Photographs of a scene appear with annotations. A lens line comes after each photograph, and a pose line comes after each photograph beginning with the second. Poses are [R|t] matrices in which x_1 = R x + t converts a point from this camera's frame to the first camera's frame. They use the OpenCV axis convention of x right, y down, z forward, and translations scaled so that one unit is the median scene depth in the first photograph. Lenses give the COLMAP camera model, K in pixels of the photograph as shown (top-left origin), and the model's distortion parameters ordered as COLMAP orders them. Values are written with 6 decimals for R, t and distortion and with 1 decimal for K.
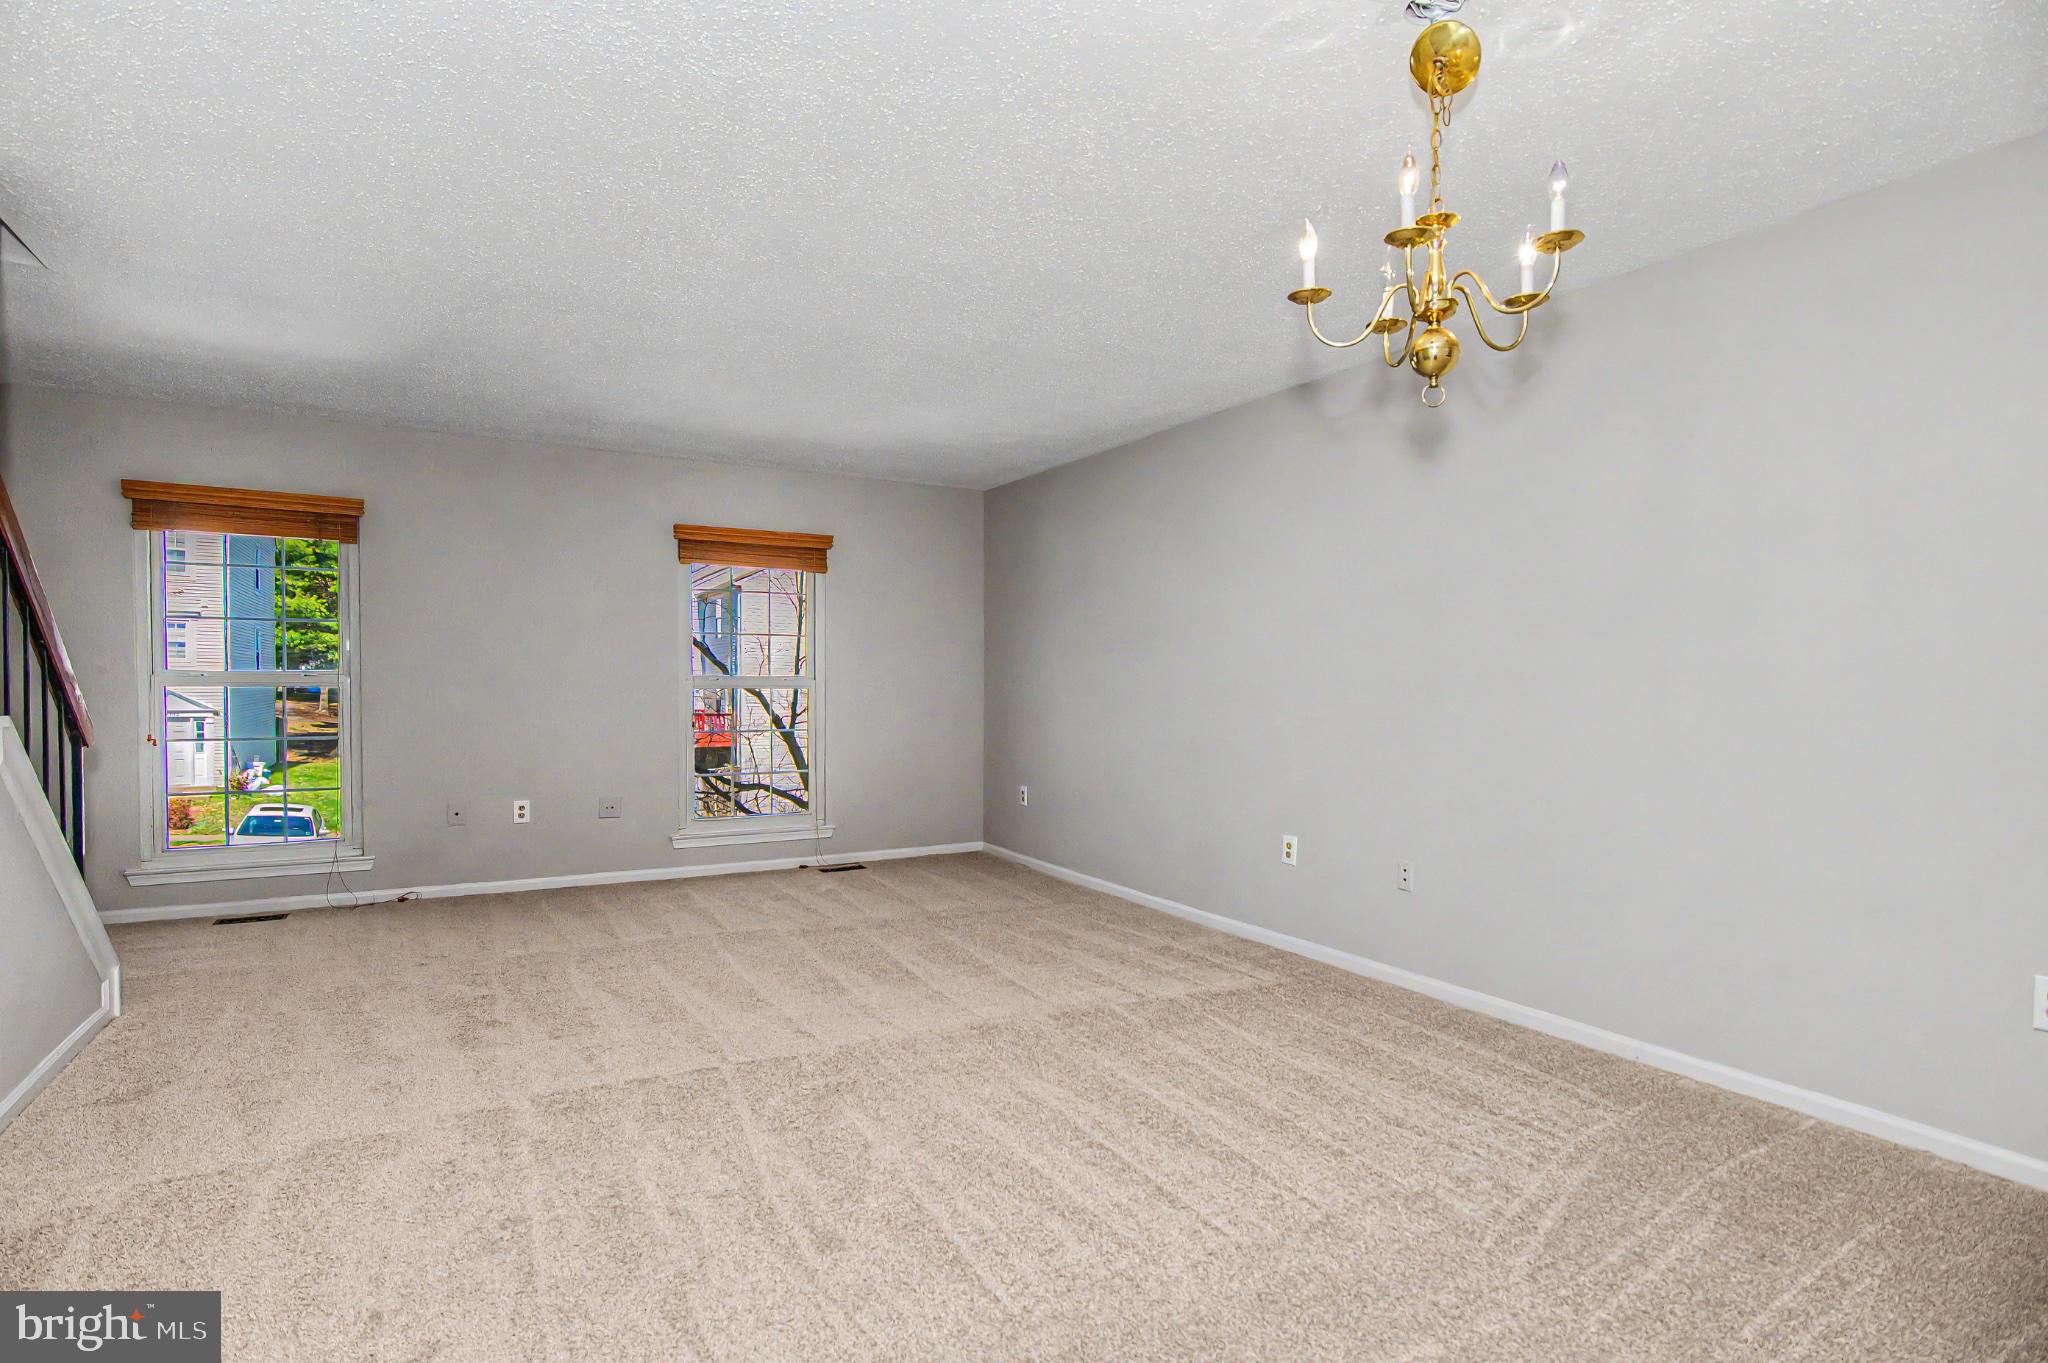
lens RADIAL K [[1006.5, 0, 1024.6], [0, 1006.5, 684.0], [0, 0, 1]] dist [-0.005523, -0.001099]
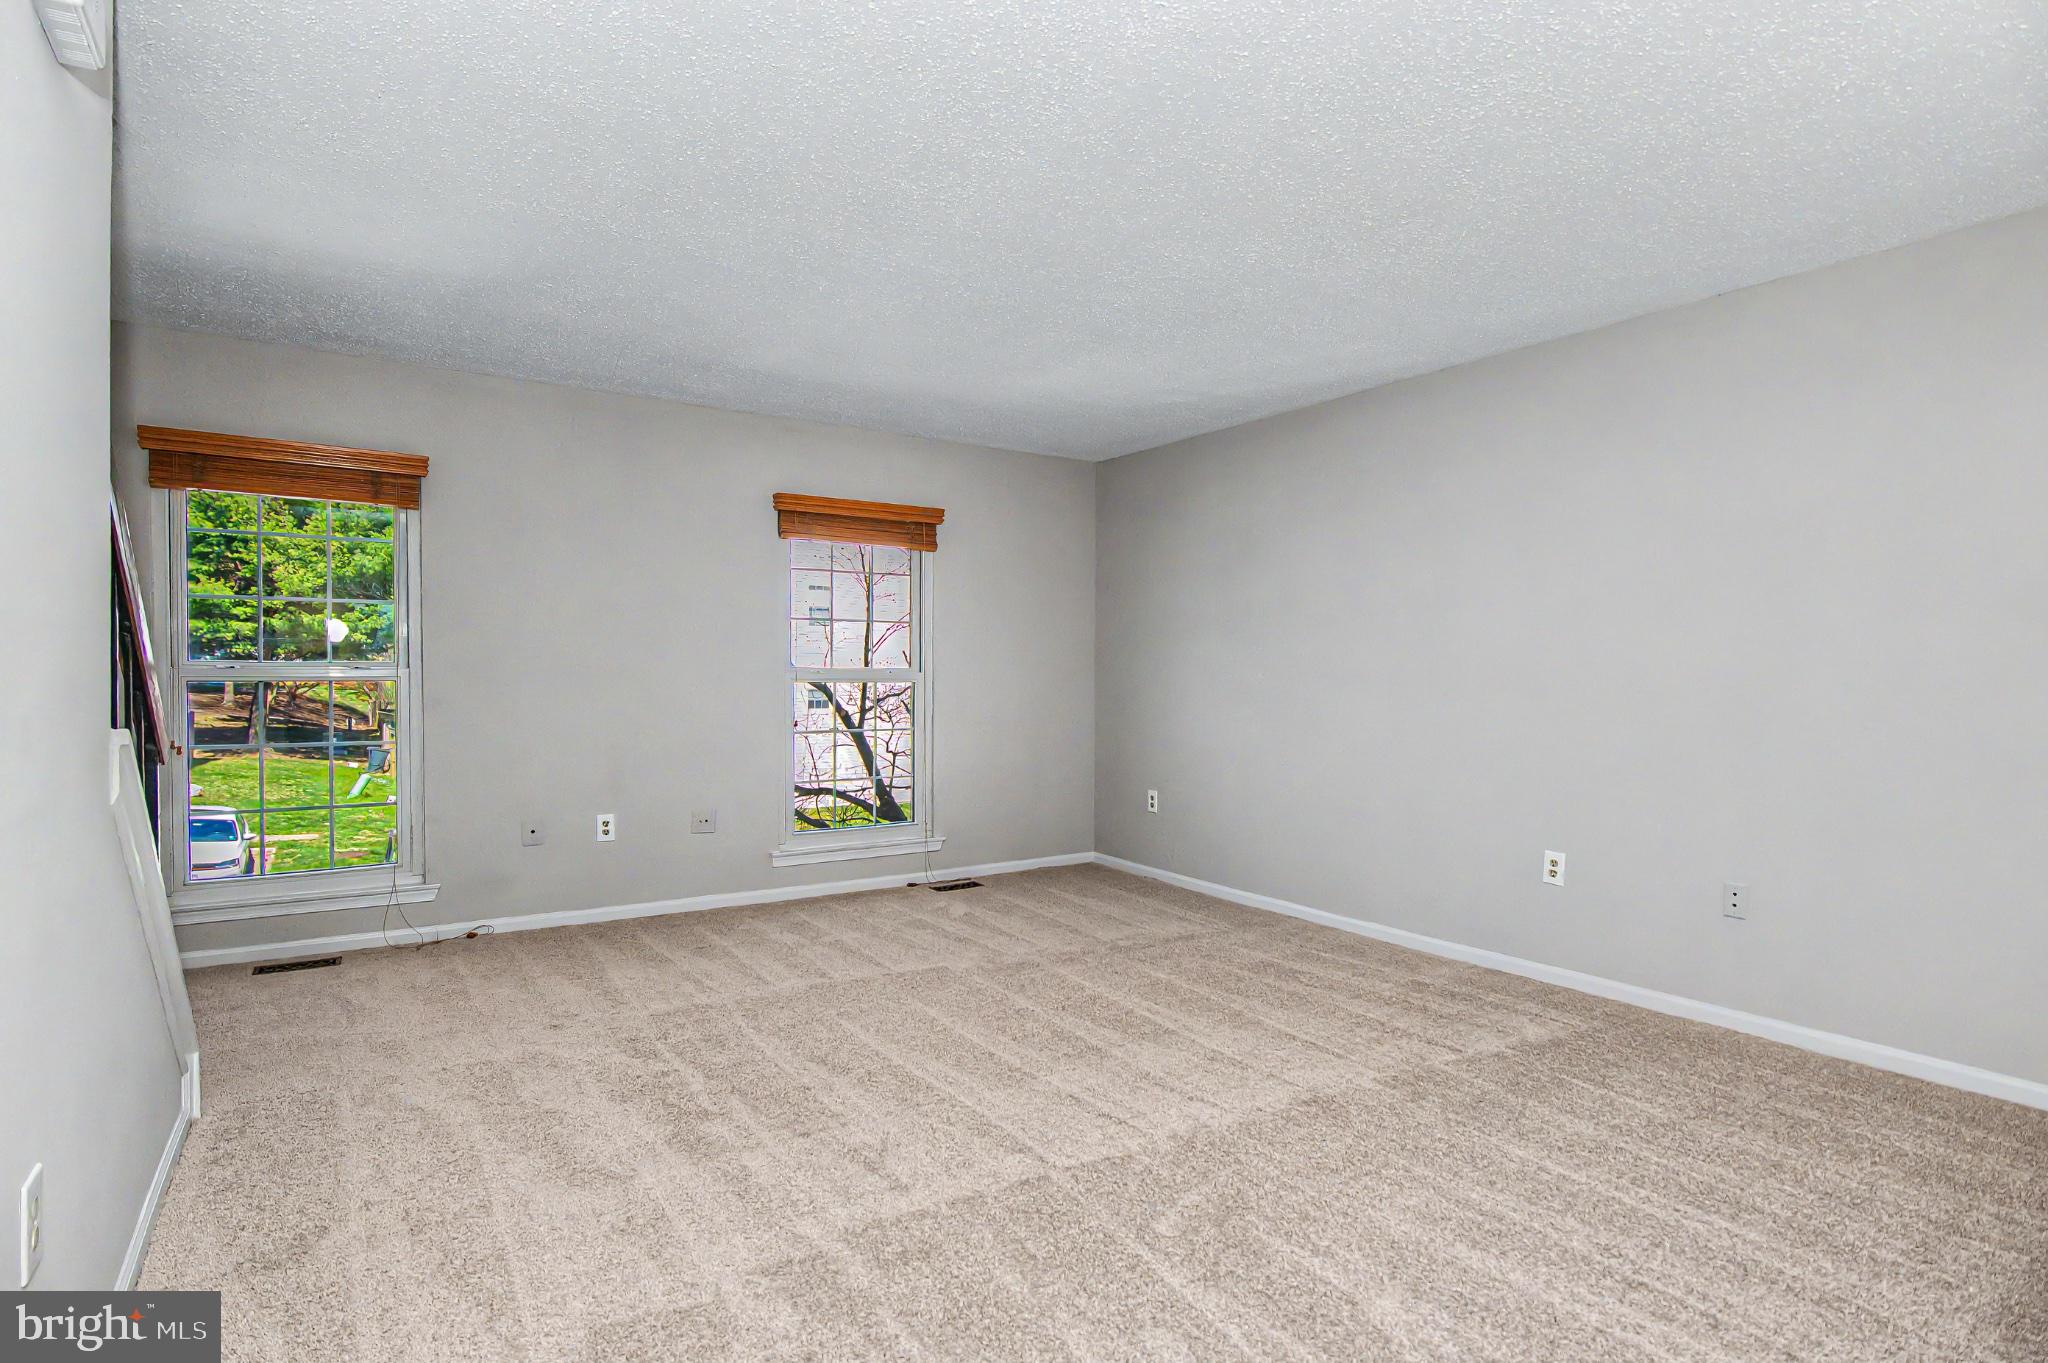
lens RADIAL K [[1022.4, 0, 1031.5], [0, 1022.4, 673.6], [0, 0, 1]] dist [-0.007491, -0.000614]
pose [[0.998081, -0.000345, 0.061922, -0.210636], [0.000424, 0.999999, -0.001275, -0.002264], [-0.061922, 0.001298, 0.998080, 0.125027]]
